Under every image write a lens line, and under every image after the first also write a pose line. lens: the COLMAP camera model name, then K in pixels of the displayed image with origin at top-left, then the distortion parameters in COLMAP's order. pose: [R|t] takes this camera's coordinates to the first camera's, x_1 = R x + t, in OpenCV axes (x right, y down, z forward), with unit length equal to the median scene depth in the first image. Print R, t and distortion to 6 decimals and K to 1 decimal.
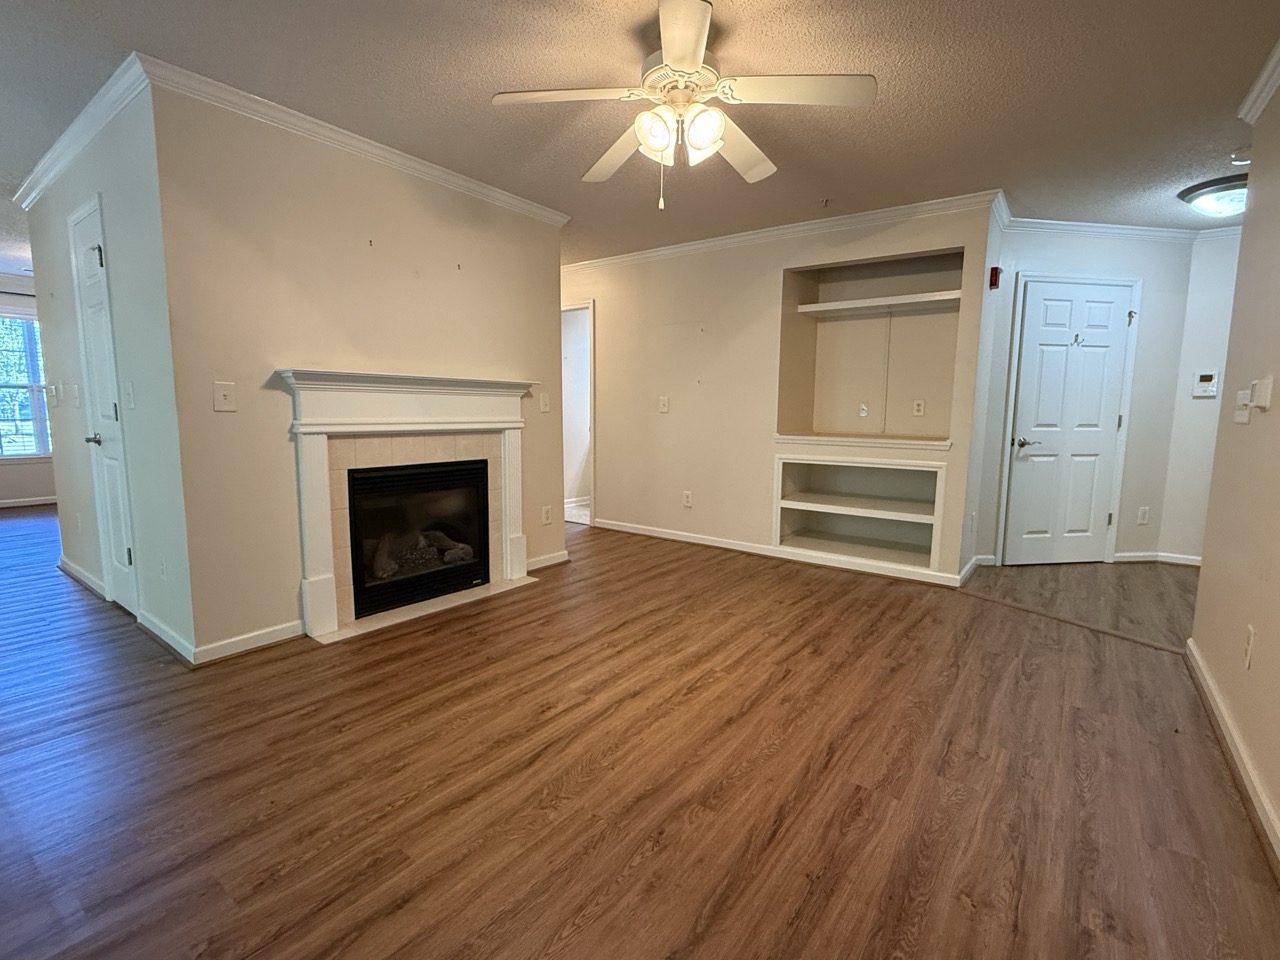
lens RADIAL K [[594.6, 0, 639.5], [0, 594.6, 485.0], [0, 0, 1]] dist [0.004185, 0.000464]
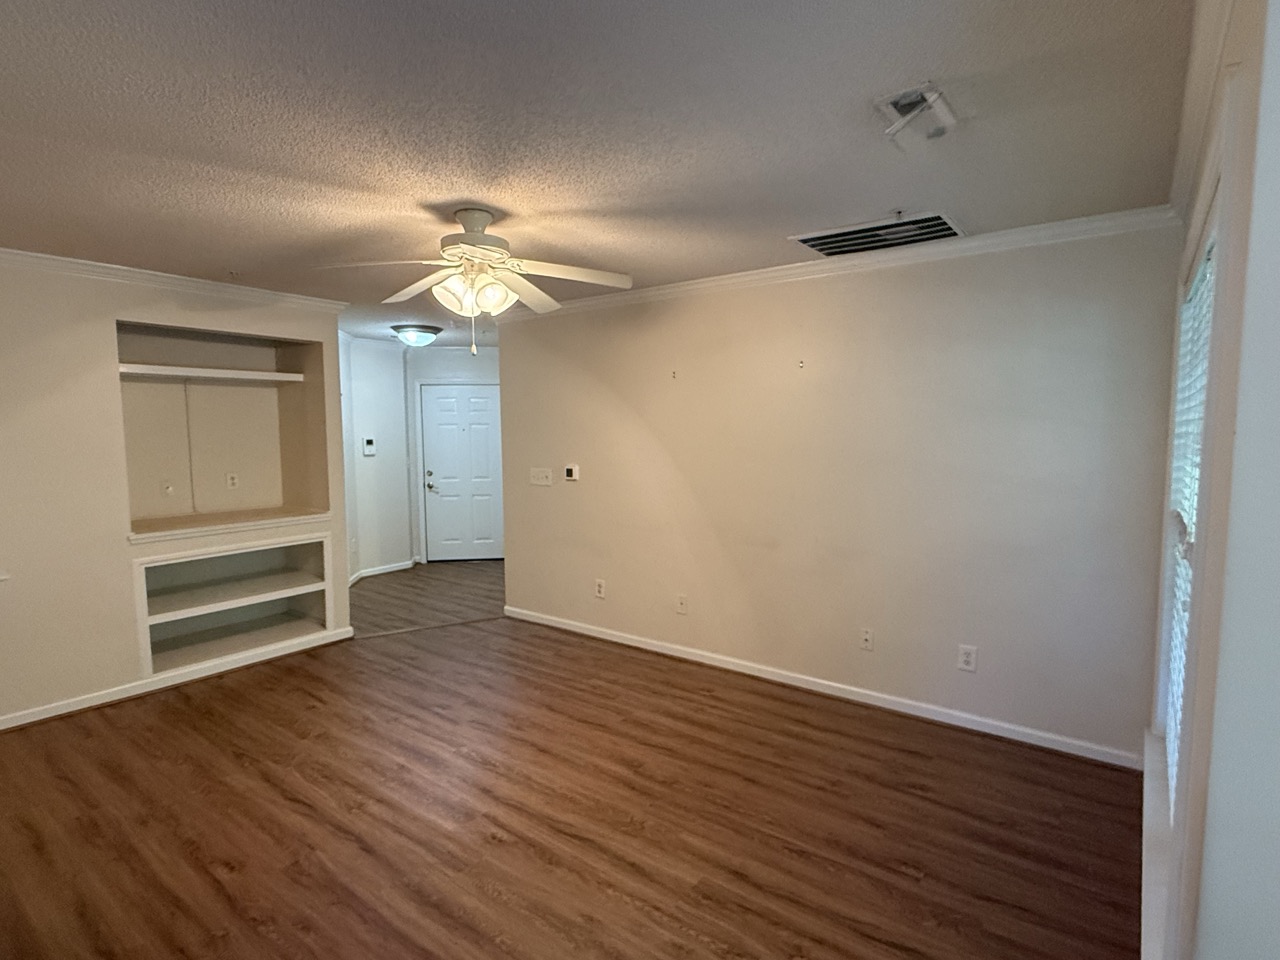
lens RADIAL K [[668.8, 0, 640.3], [0, 668.8, 478.0], [0, 0, 1]] dist [0.001992, 0.000682]
pose [[0.005048, -0.089903, 0.995938, -0.913132], [0.132297, 0.987256, 0.088449, -0.216580], [-0.991197, 0.131313, 0.016878, 0.495162]]
